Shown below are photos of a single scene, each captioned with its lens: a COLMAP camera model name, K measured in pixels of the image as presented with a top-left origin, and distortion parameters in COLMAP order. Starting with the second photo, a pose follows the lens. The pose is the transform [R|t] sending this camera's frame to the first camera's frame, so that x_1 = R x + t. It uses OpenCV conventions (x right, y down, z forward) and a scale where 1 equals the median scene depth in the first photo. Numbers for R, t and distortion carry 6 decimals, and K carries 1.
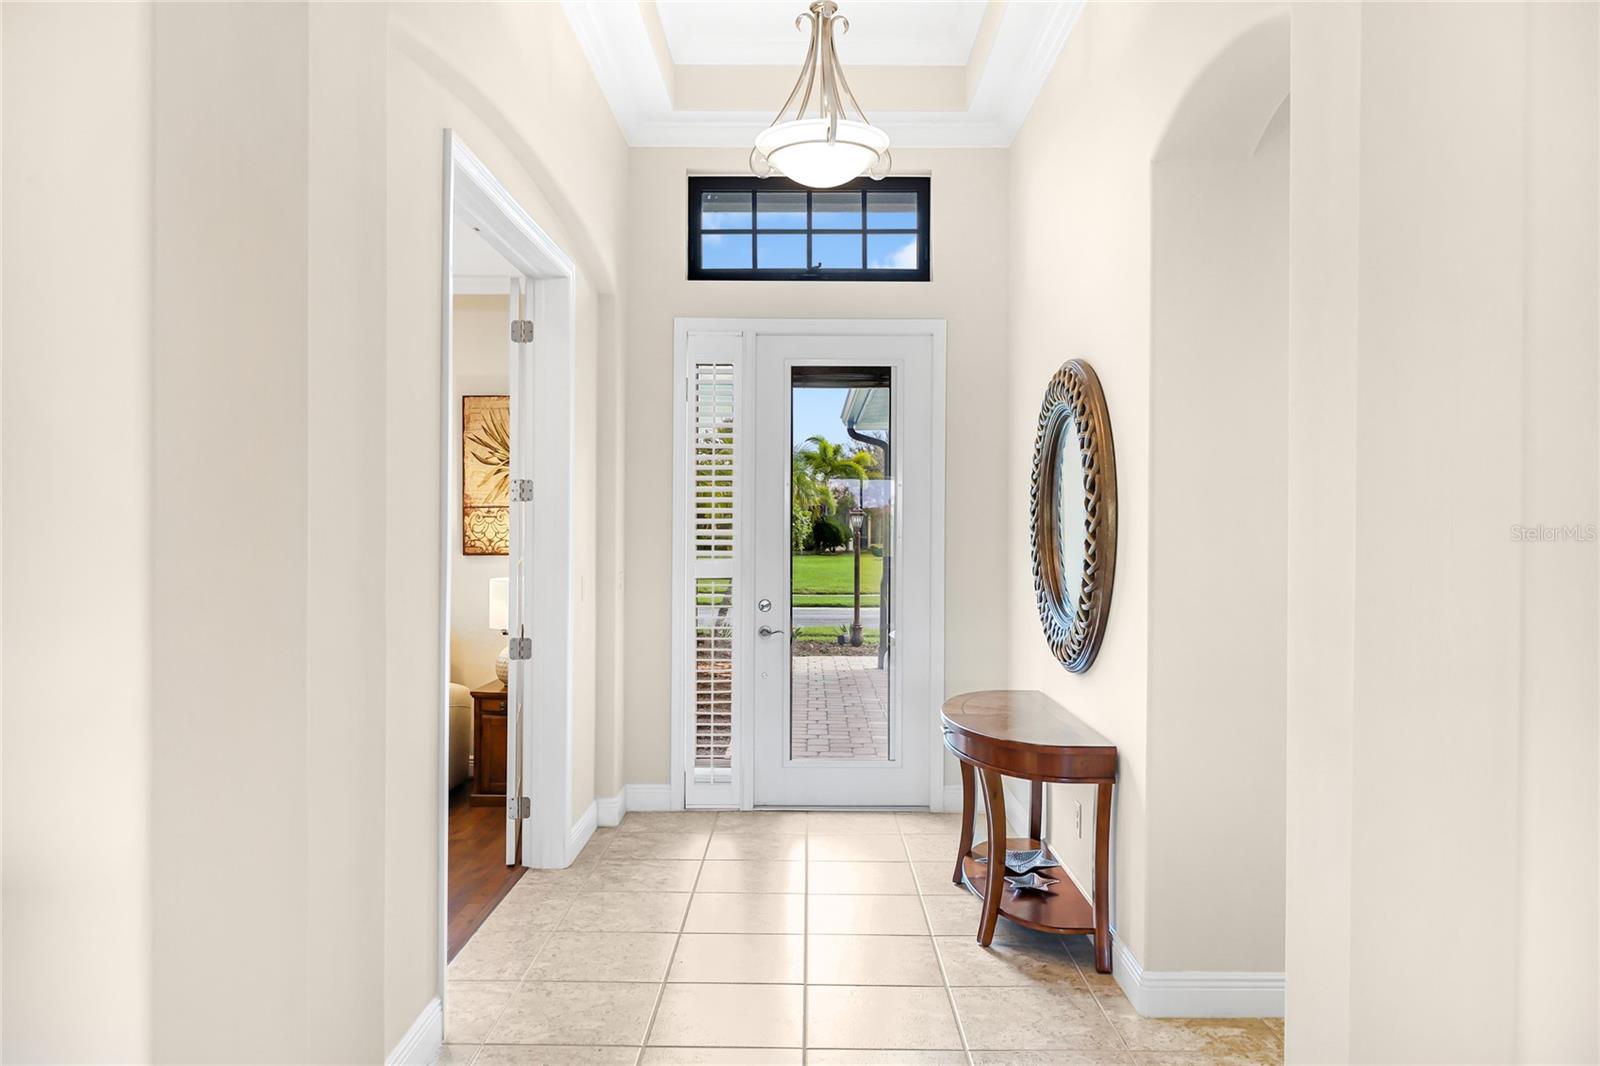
lens RADIAL K [[1123.6, 0, 801.0], [0, 1123.6, 531.1], [0, 0, 1]] dist [0.002808, 0.000238]
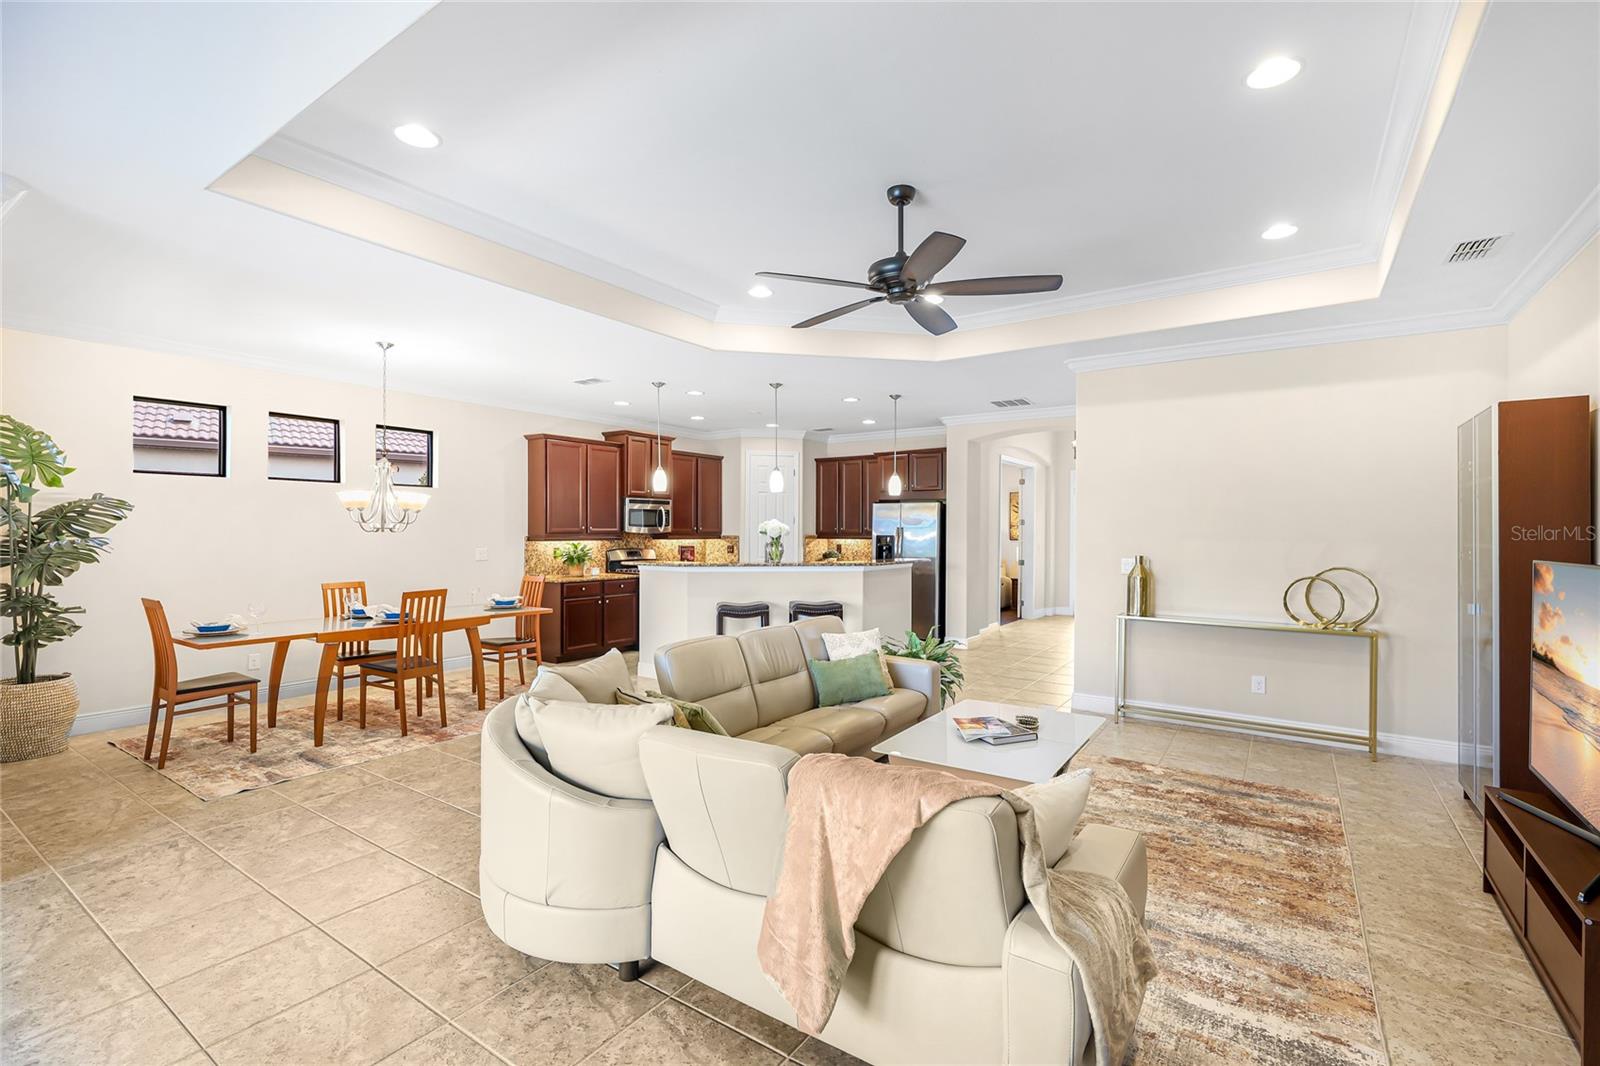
lens RADIAL K [[716.7, 0, 802.6], [0, 716.7, 524.7], [0, 0, 1]] dist [0.000696, 0.000274]
pose [[0.831223, -0.001398, -0.555937, 0.448608], [-0.007368, 0.999881, -0.013532, 0.009859], [0.555890, 0.015344, 0.831114, -1.332773]]
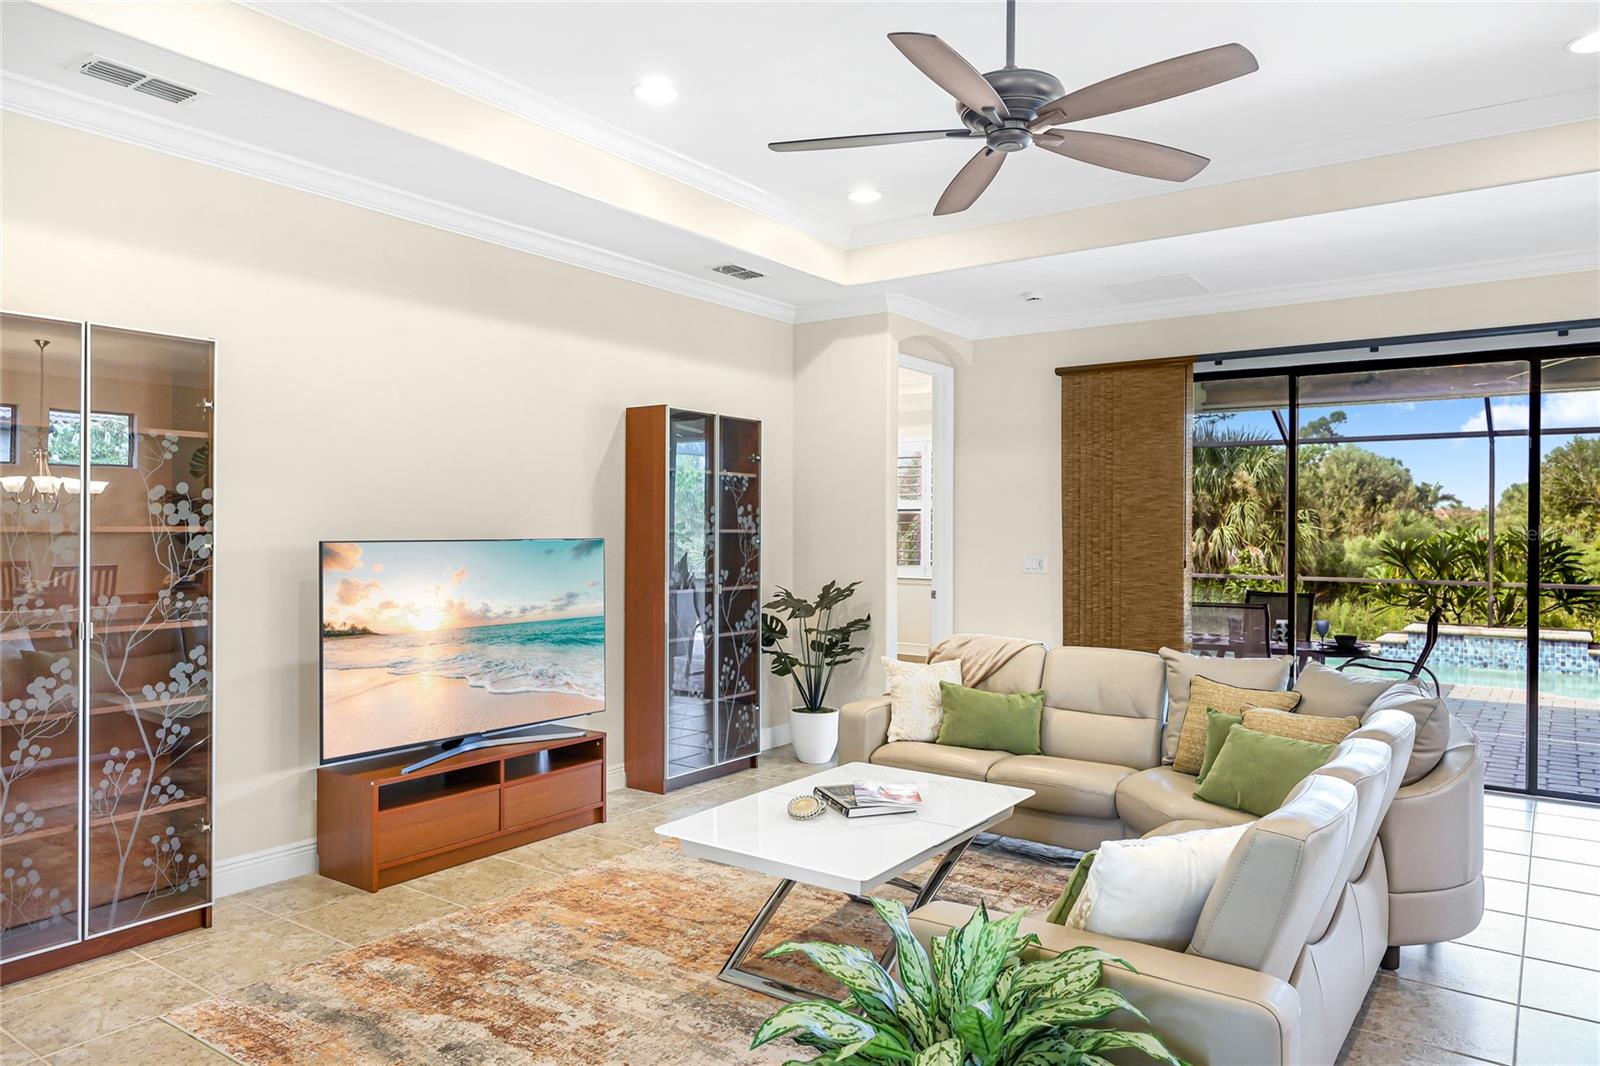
lens RADIAL K [[1057.0, 0, 798.6], [0, 1057.0, 531.3], [0, 0, 1]] dist [-0.006182, -0.001366]
pose [[-0.818317, -0.006816, 0.574727, -1.664005], [-0.002493, 0.999962, 0.008311, 0.012543], [-0.574762, 0.005368, -0.818303, 3.187572]]
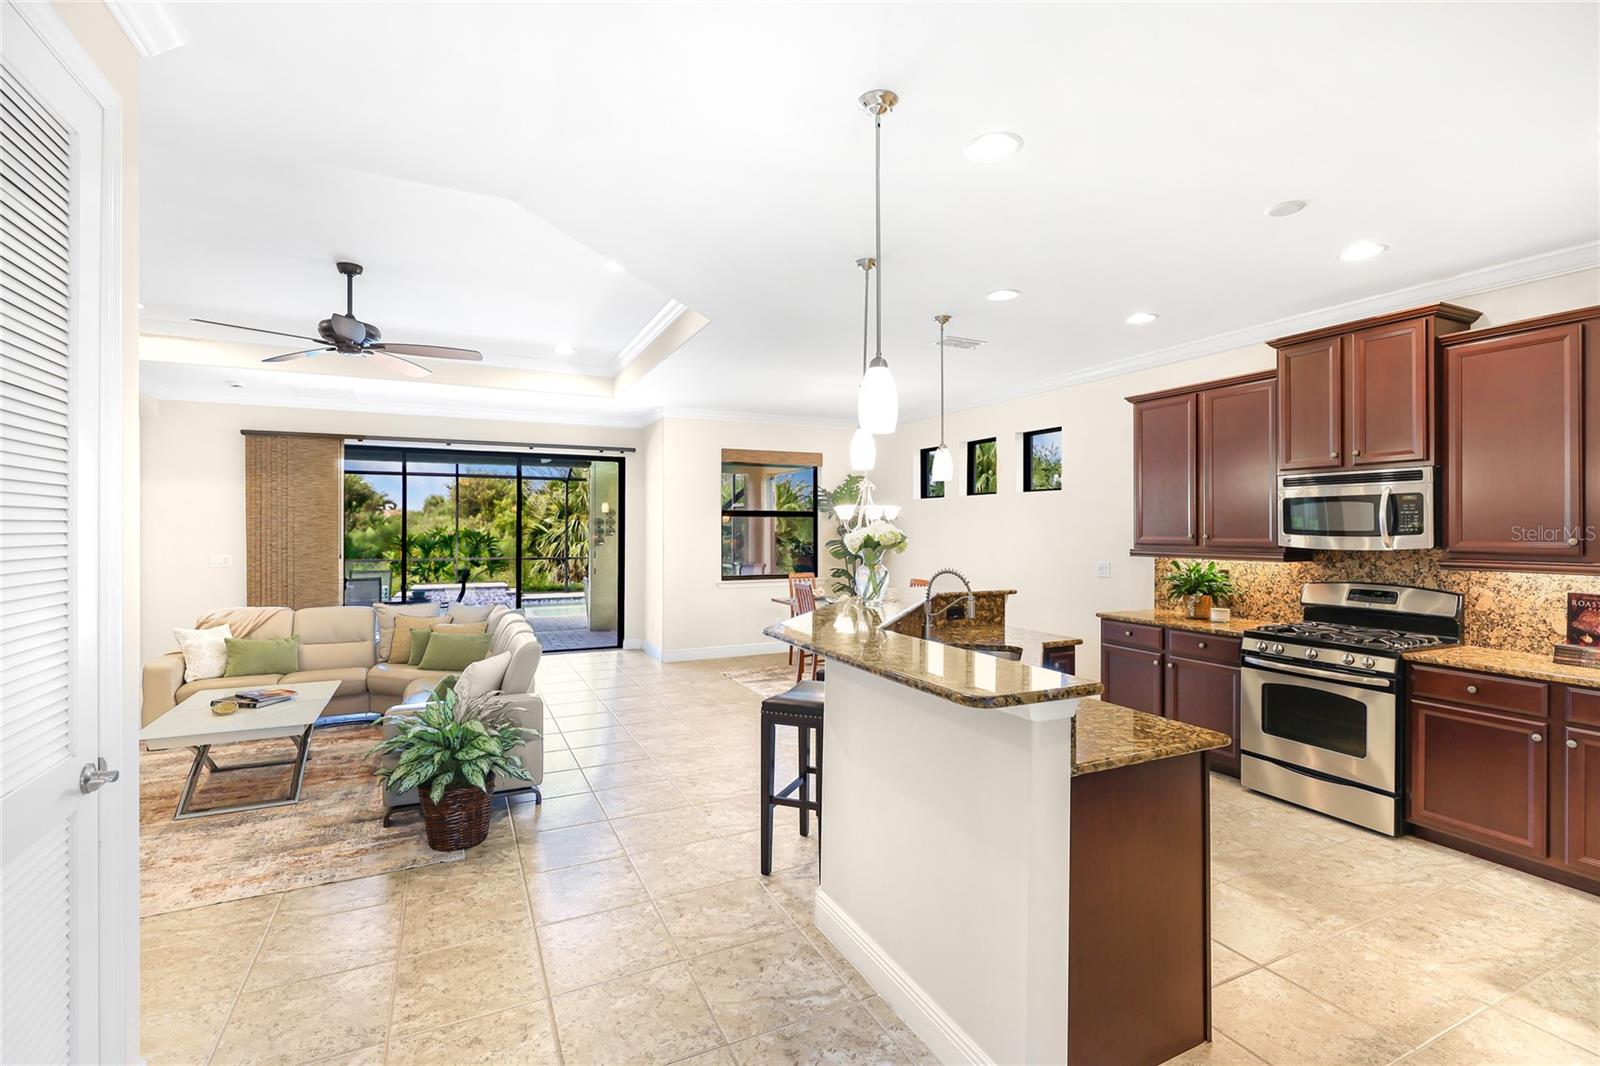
lens RADIAL K [[716.7, 0, 802.7], [0, 716.7, 528.7], [0, 0, 1]] dist [0.000696, 0.000274]
pose [[-0.892651, -0.003175, -0.450737, -1.054169], [-0.008085, 0.999927, 0.008969, -0.093644], [0.450676, 0.011650, -0.892612, 4.754997]]
